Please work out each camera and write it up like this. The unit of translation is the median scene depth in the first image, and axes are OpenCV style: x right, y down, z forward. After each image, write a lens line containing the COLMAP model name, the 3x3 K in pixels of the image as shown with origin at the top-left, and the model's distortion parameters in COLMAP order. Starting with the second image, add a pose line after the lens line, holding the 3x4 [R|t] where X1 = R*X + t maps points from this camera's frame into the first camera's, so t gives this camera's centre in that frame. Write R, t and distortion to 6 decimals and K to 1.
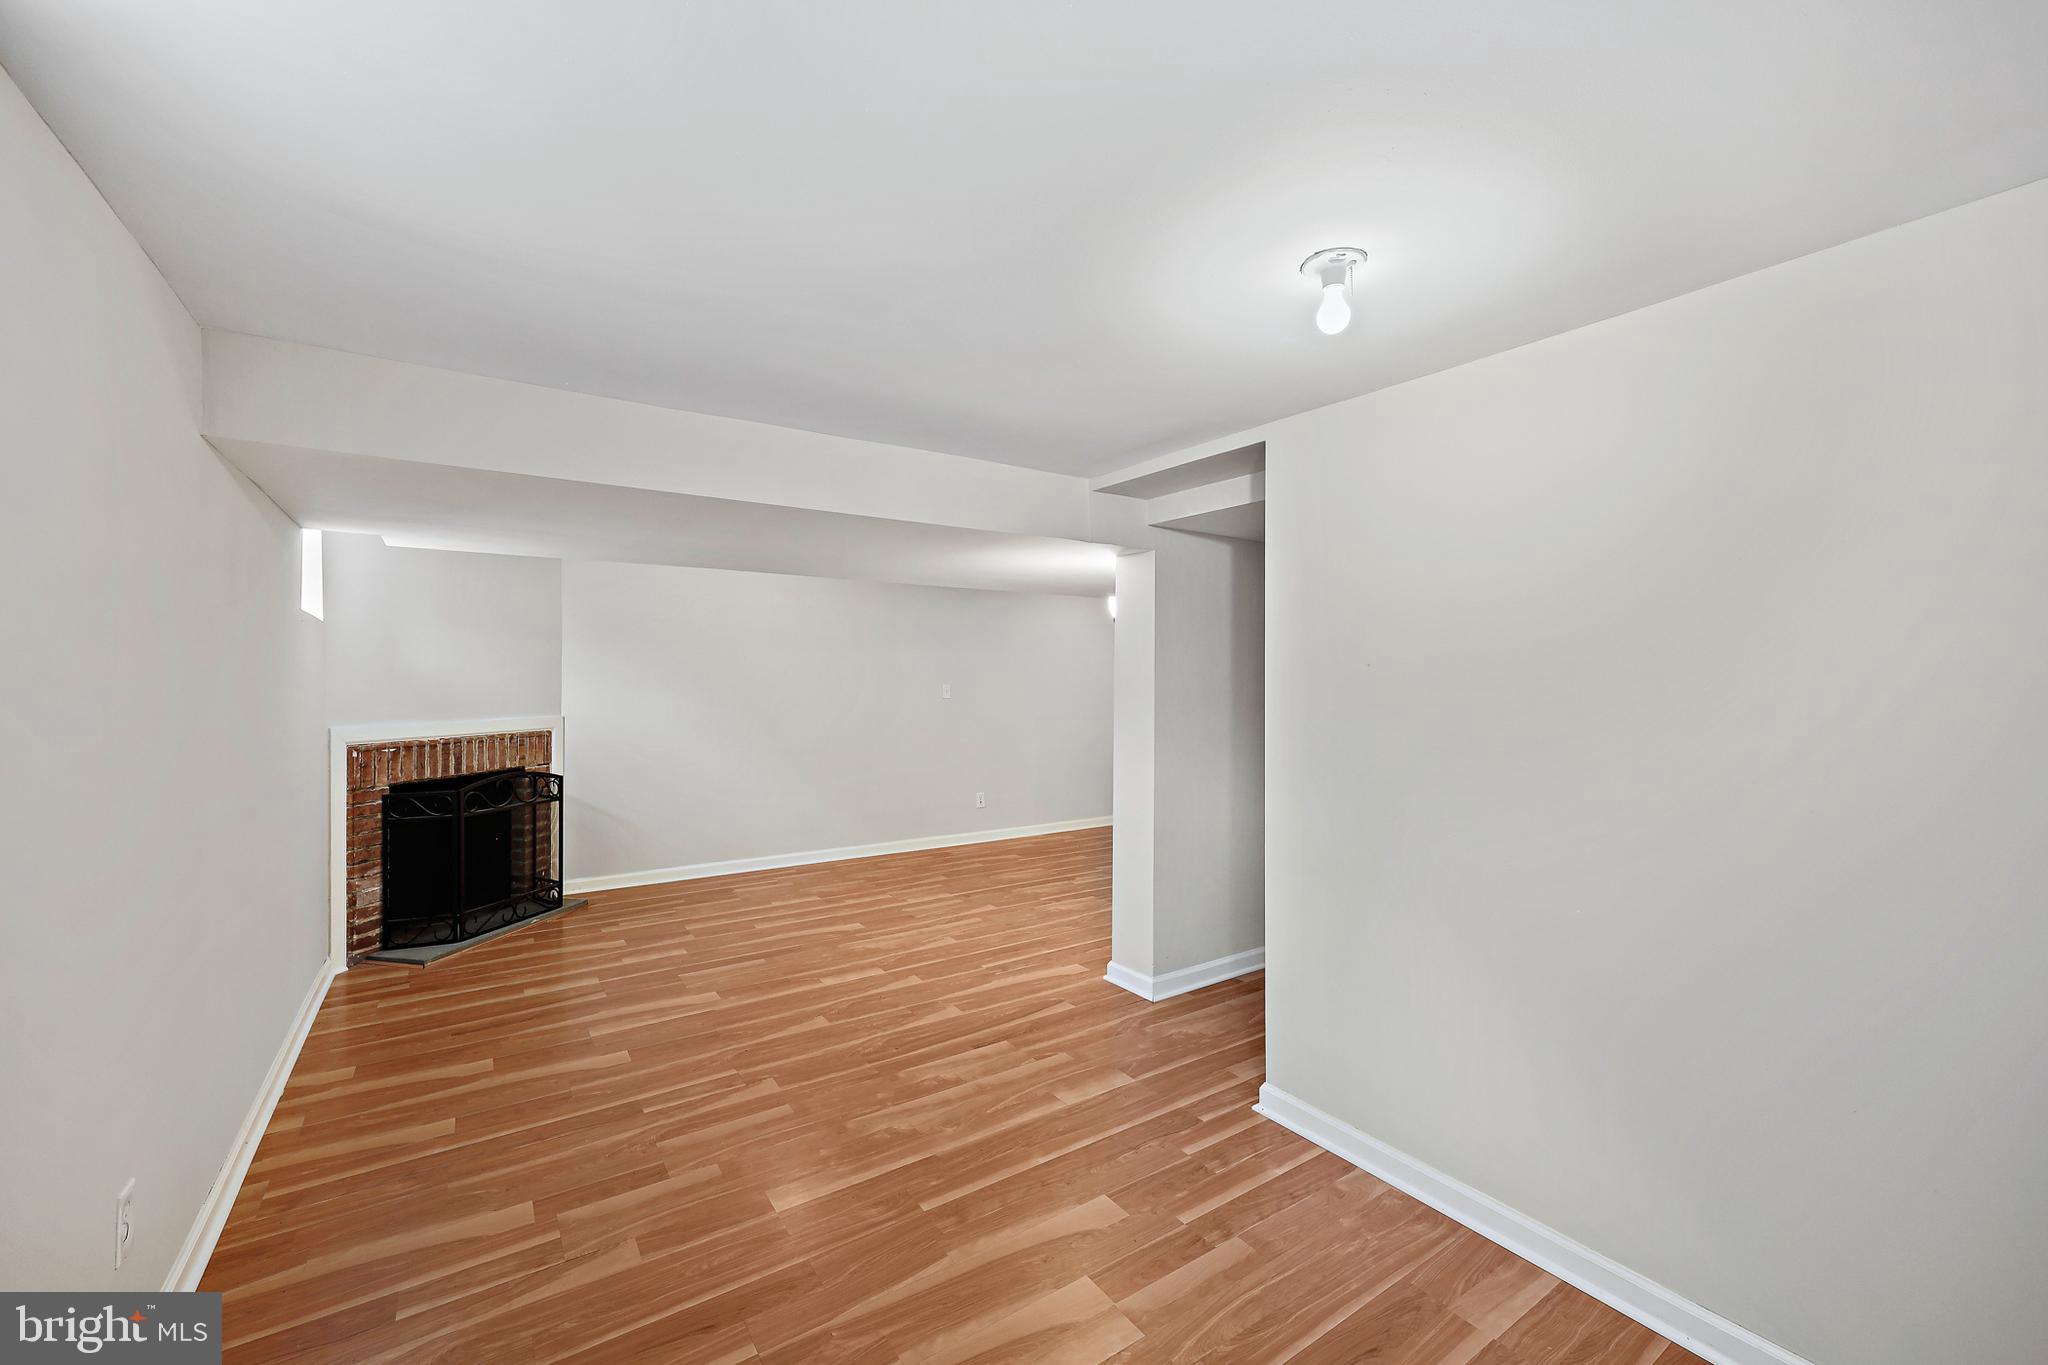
lens RADIAL K [[835.5, 0, 1031.5], [0, 835.5, 678.8], [0, 0, 1]] dist [0.001342, 0.000008]
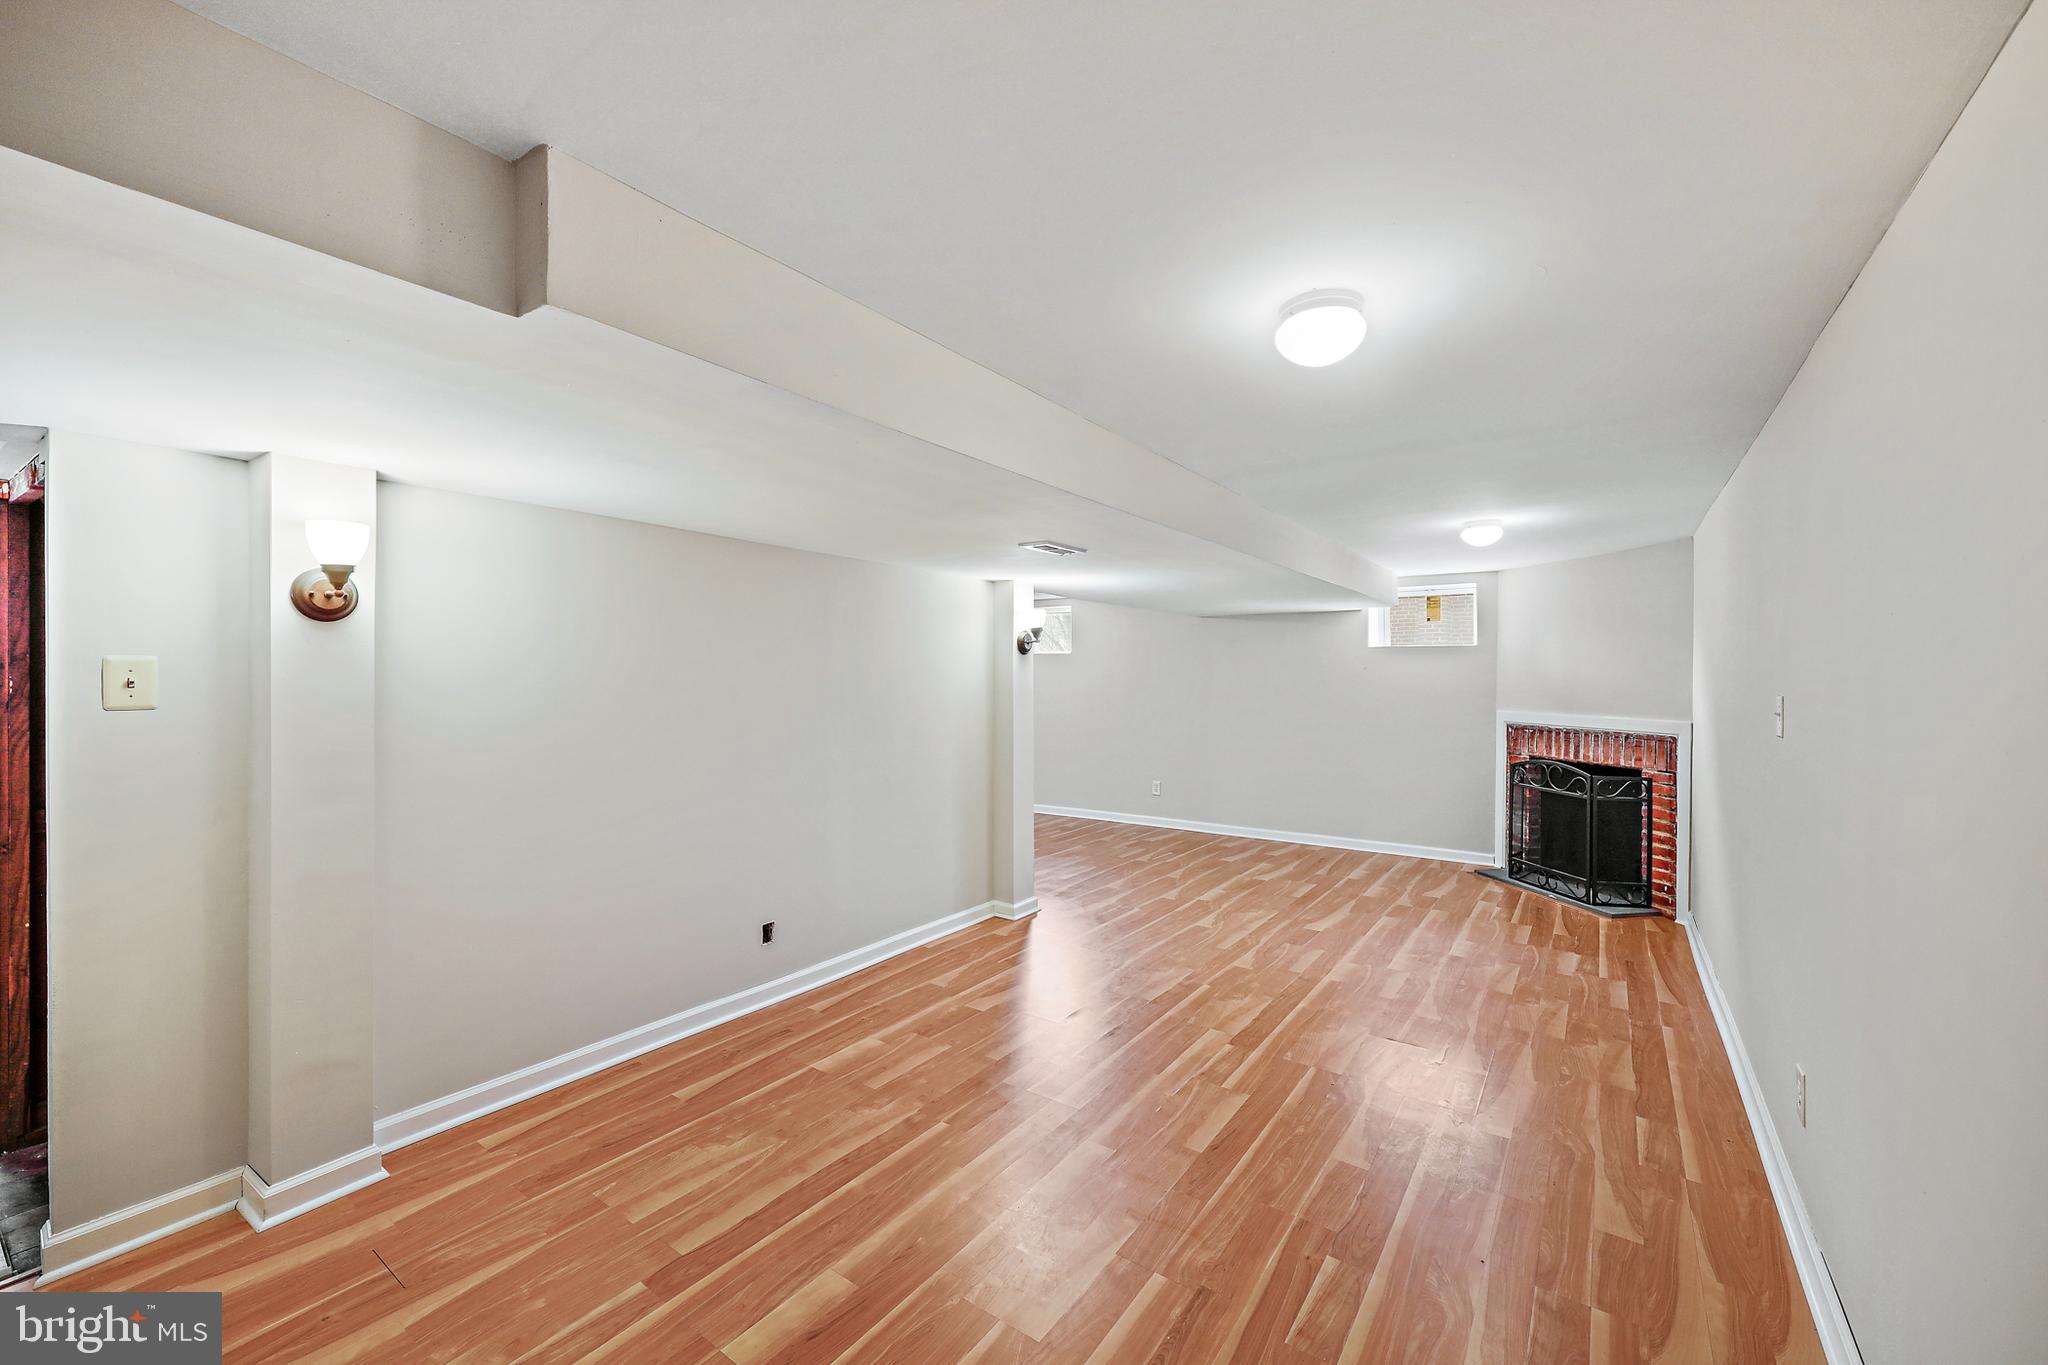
lens RADIAL K [[835.5, 0, 1031.5], [0, 835.5, 681.3], [0, 0, 1]] dist [0.001342, 0.000008]
pose [[-0.936154, 0.002338, -0.351581, 0.458836], [0.000955, 0.999991, 0.004106, -0.004135], [0.351588, 0.003508, -0.936148, 1.817234]]
